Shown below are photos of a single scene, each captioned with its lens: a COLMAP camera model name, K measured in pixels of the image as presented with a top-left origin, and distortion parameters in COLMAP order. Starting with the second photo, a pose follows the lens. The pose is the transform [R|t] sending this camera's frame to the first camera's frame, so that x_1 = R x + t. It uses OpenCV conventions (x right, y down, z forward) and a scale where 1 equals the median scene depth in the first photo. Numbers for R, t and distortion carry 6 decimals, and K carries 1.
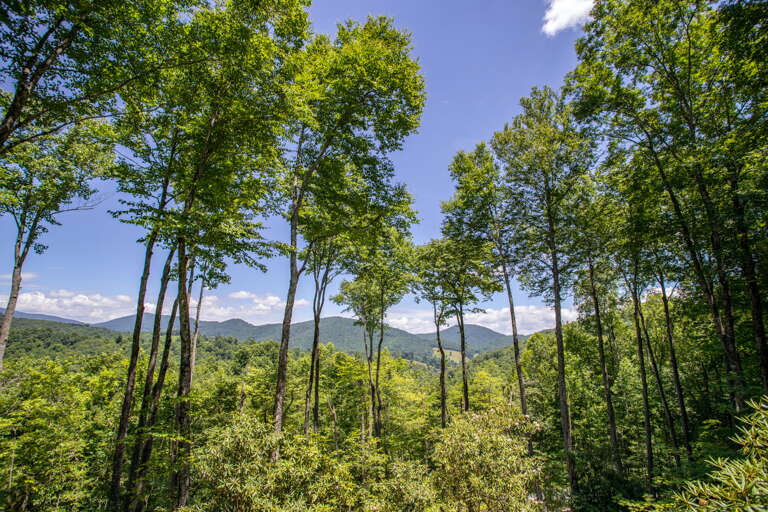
lens RADIAL K [[381.6, 0, 380.5], [0, 381.6, 254.5], [0, 0, 1]] dist [-0.072210, 0.030159]
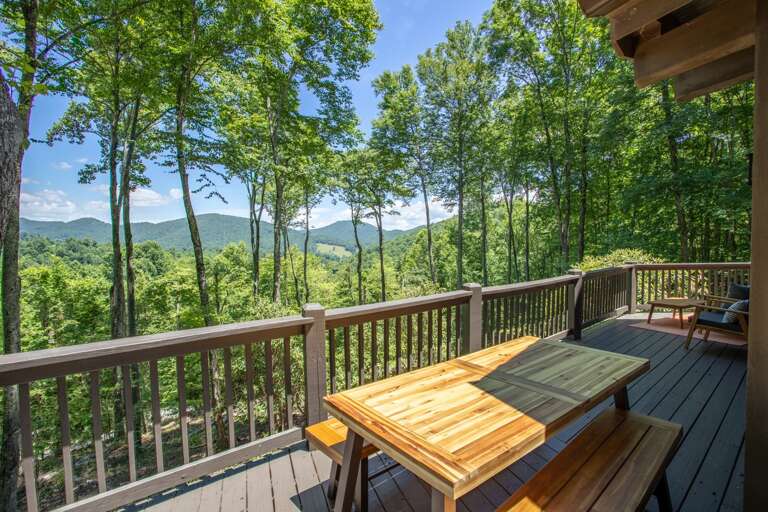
lens RADIAL K [[381.6, 0, 380.5], [0, 381.6, 254.5], [0, 0, 1]] dist [-0.072210, 0.030159]
pose [[0.955397, -0.034647, 0.293284, -0.144766], [-0.044762, 0.964632, 0.259773, -0.037427], [-0.291912, -0.261315, 0.920056, -0.138529]]
